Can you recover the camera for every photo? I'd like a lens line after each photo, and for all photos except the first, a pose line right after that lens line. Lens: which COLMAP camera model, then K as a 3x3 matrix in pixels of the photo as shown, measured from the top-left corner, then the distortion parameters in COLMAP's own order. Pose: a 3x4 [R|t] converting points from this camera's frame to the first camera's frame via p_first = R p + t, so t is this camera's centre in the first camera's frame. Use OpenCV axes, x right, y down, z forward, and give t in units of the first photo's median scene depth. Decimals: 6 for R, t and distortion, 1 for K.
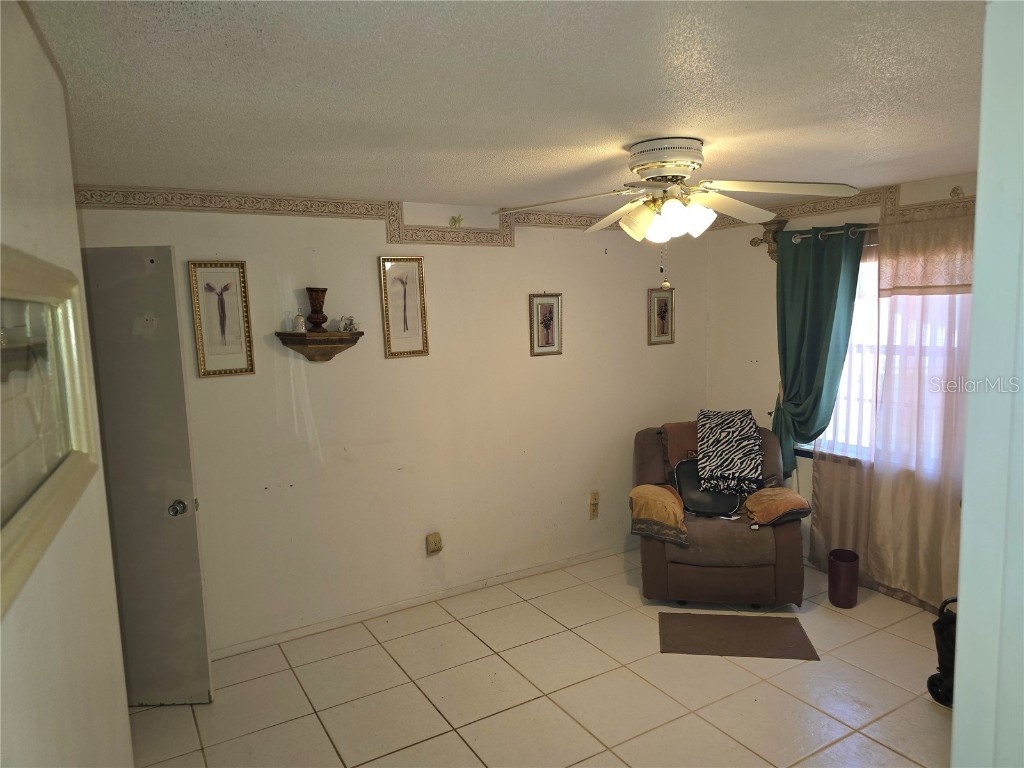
lens RADIAL K [[688.2, 0, 512.9], [0, 688.2, 385.0], [0, 0, 1]] dist [0.044844, -0.049271]
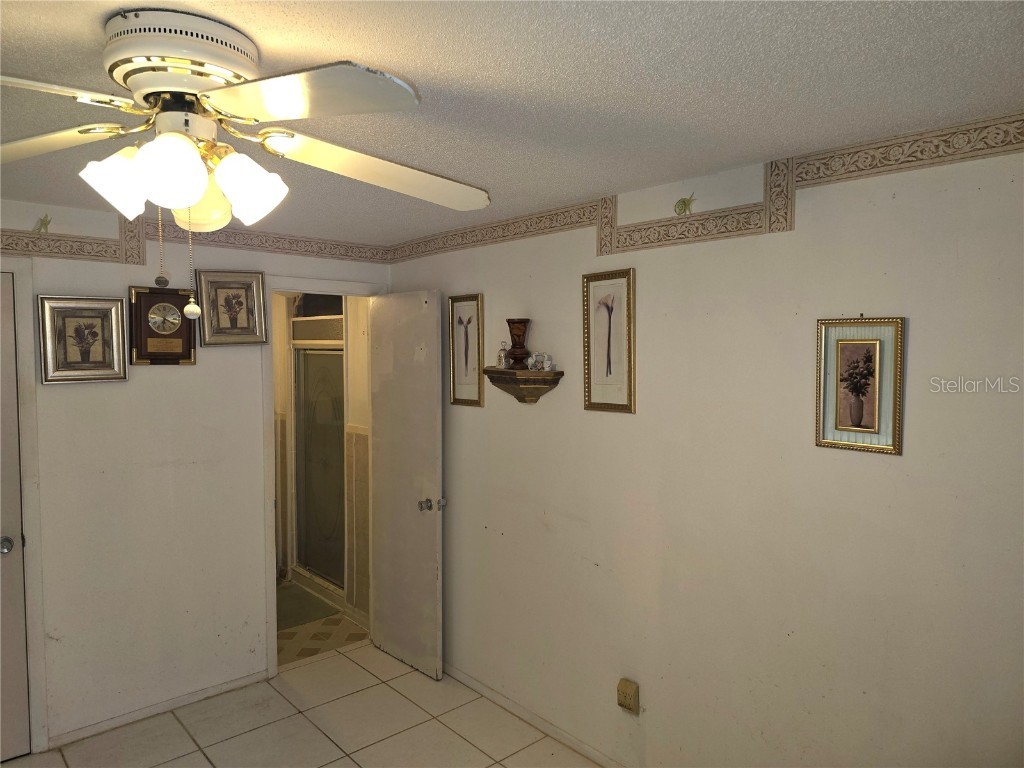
lens RADIAL K [[688.2, 0, 512.0], [0, 688.2, 385.7], [0, 0, 1]] dist [0.044844, -0.049271]
pose [[0.176131, 0.077824, -0.981286, 0.531763], [-0.119883, 0.991145, 0.057089, -0.097604], [0.977039, 0.107585, 0.183901, 0.780770]]
